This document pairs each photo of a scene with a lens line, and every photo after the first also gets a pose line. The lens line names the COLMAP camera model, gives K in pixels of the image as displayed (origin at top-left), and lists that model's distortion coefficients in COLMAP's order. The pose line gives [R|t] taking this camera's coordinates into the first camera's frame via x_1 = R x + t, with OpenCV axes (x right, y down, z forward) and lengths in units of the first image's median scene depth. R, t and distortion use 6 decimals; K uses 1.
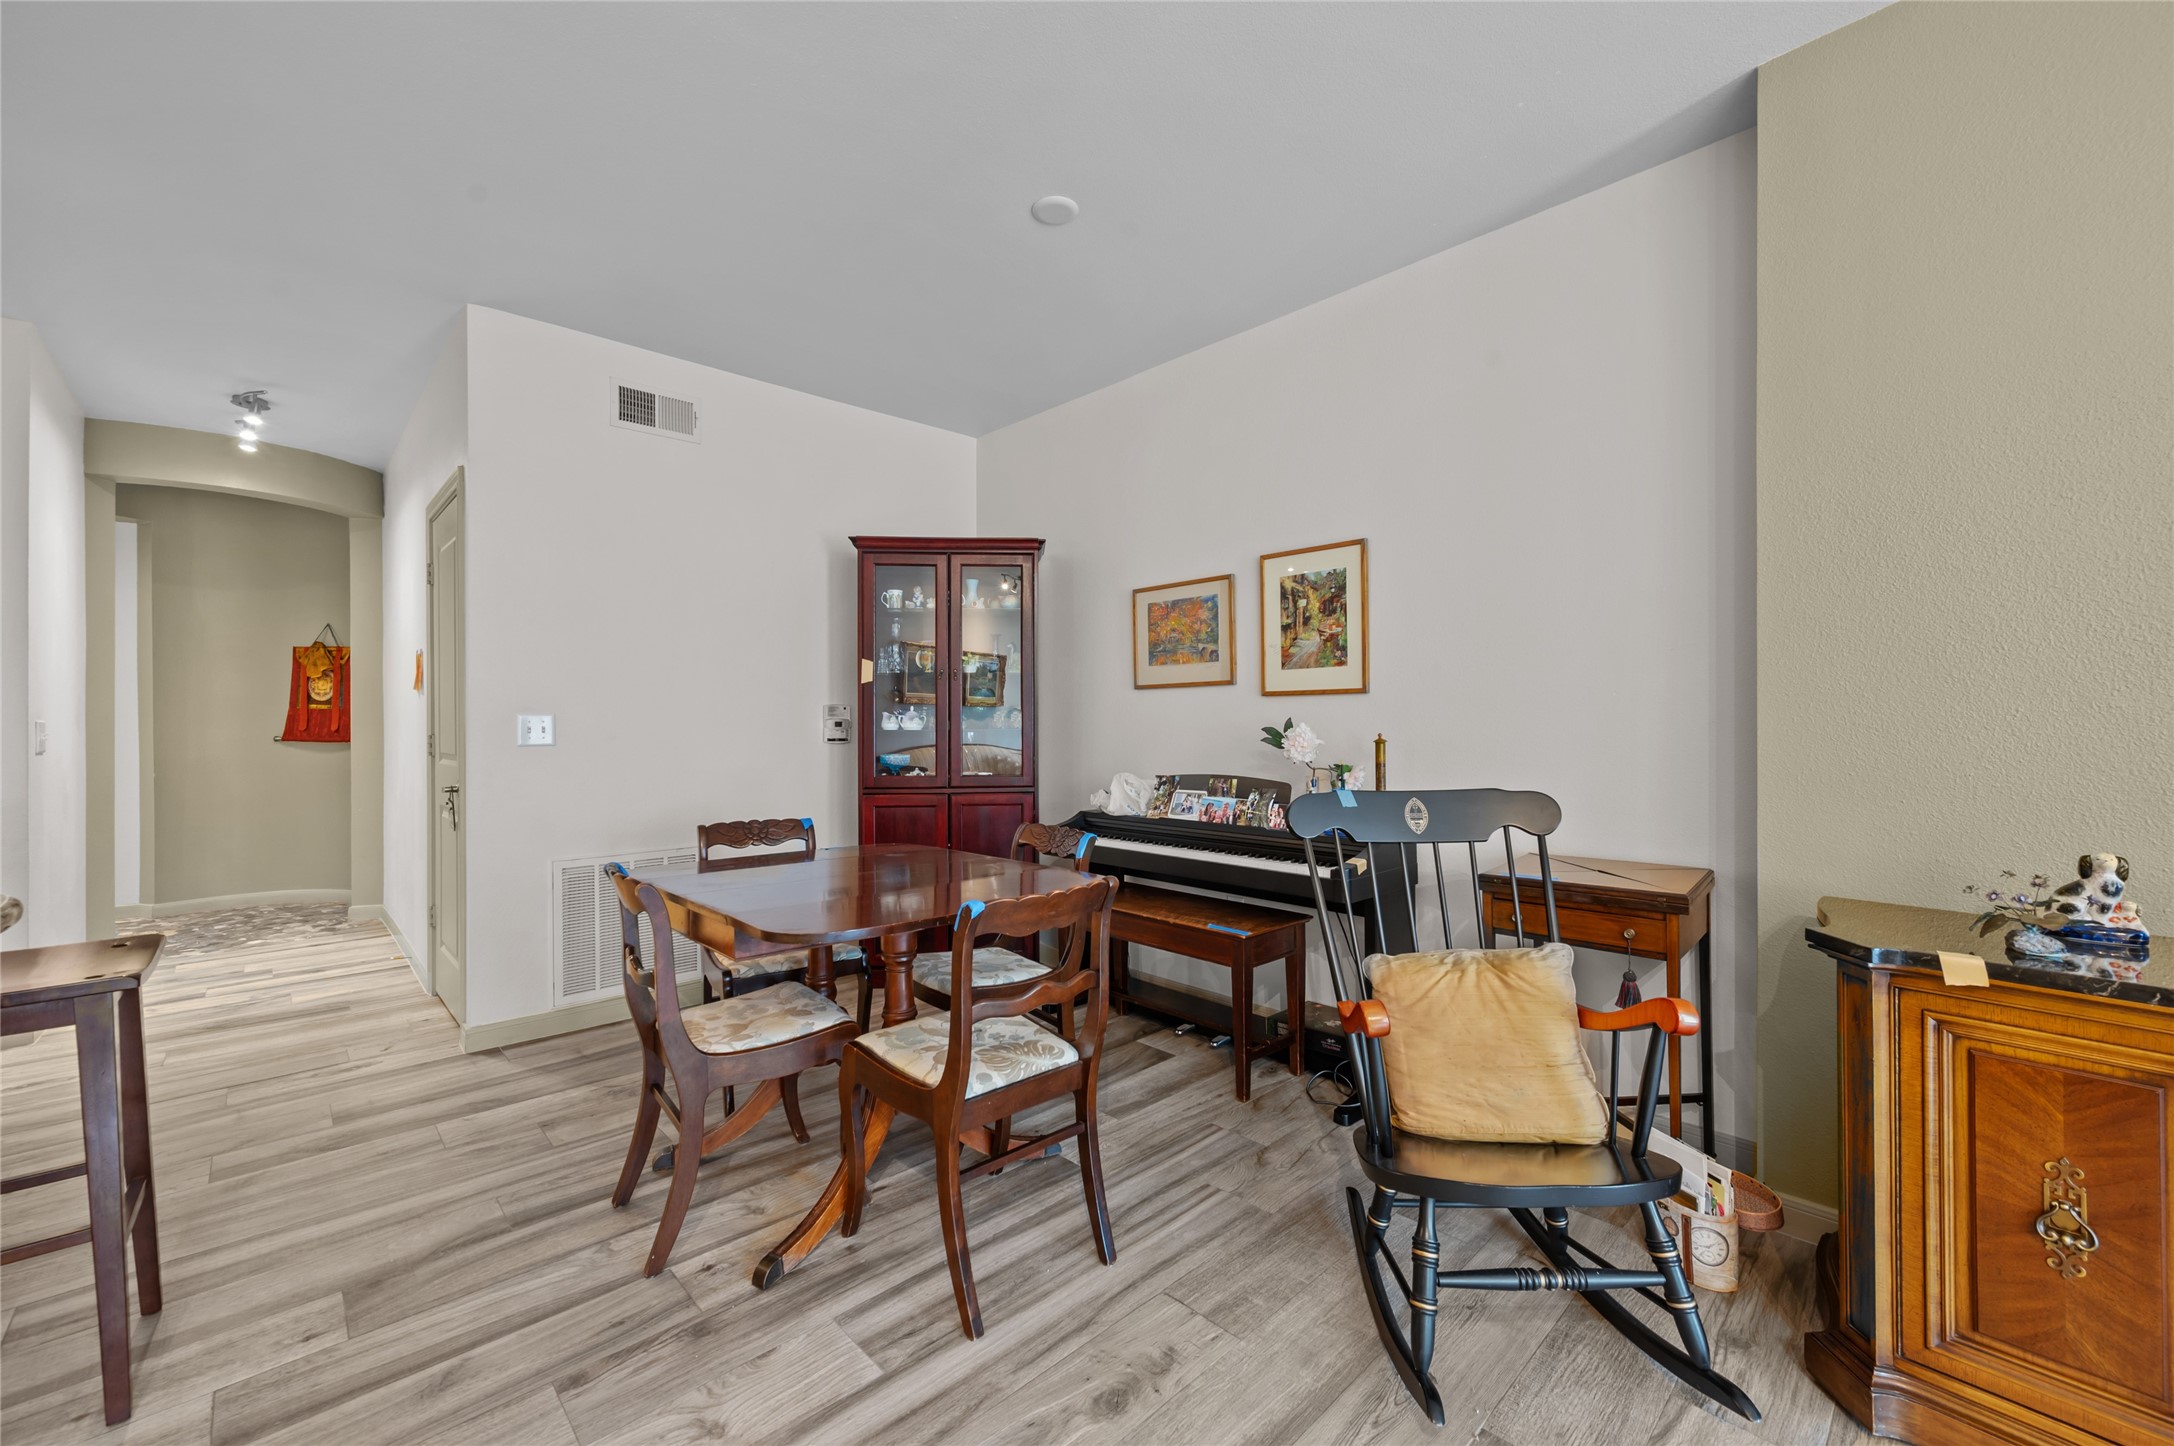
lens RADIAL K [[873.8, 0, 1064.8], [0, 873.8, 725.5], [0, 0, 1]] dist [0.001908, -0.000256]
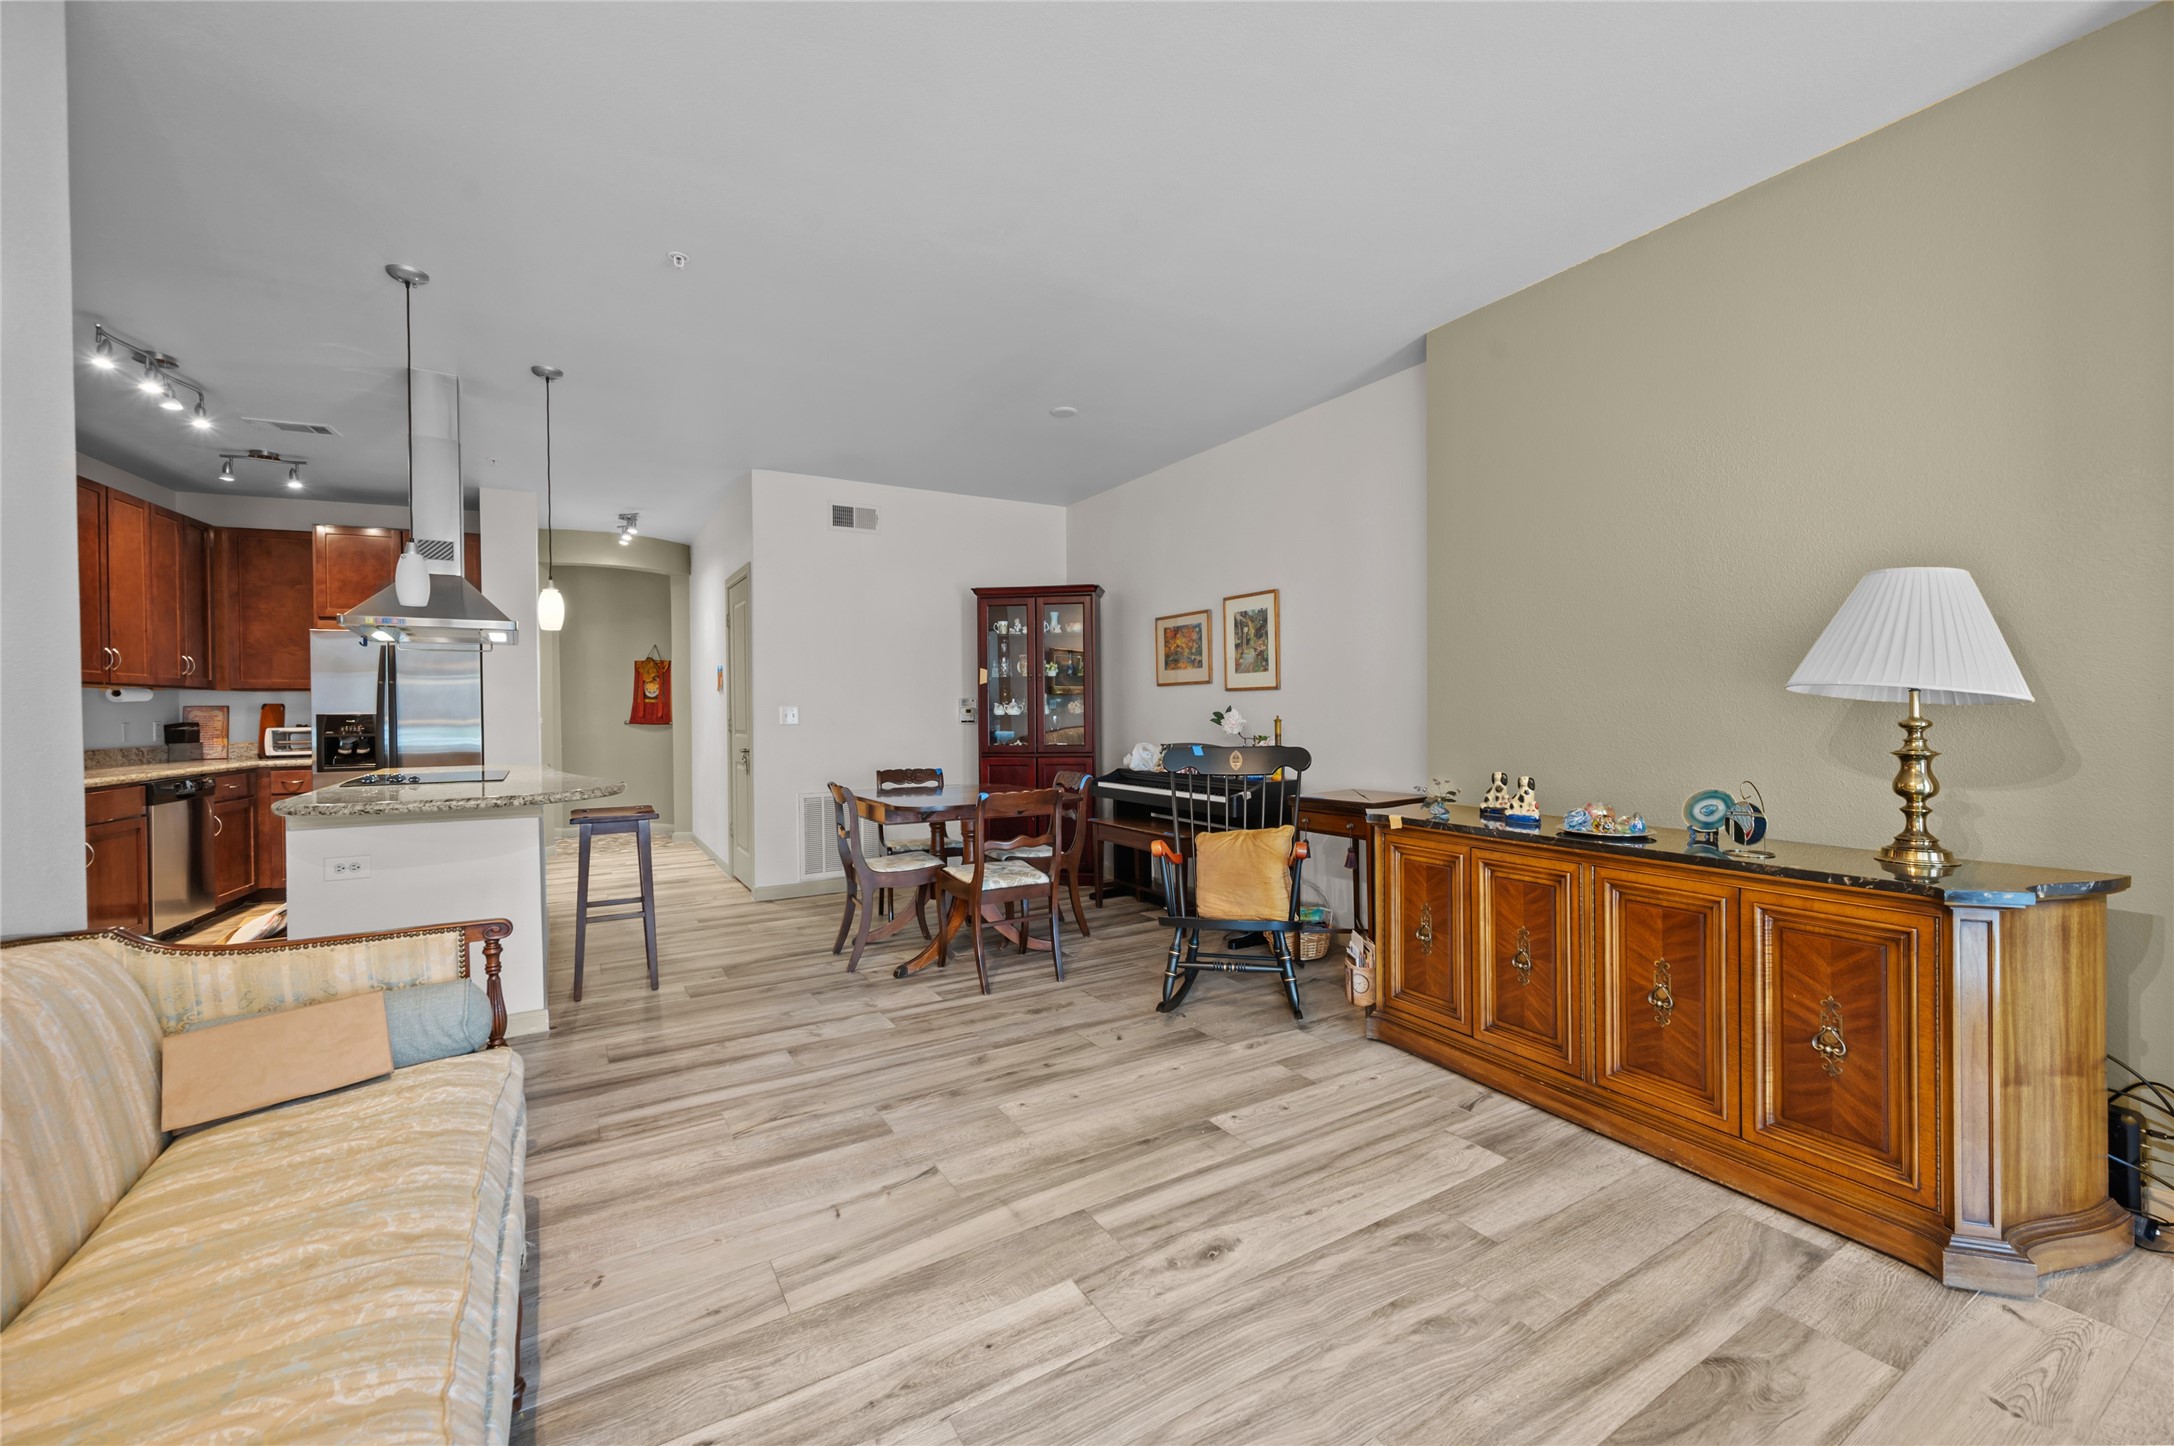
lens RADIAL K [[873.8, 0, 1062.2], [0, 873.8, 719.3], [0, 0, 1]] dist [0.001908, -0.000256]
pose [[0.976009, -0.003379, -0.217705, 0.269431], [0.005896, 0.999923, 0.010912, -0.002851], [0.217651, -0.011934, 0.975954, -0.518254]]
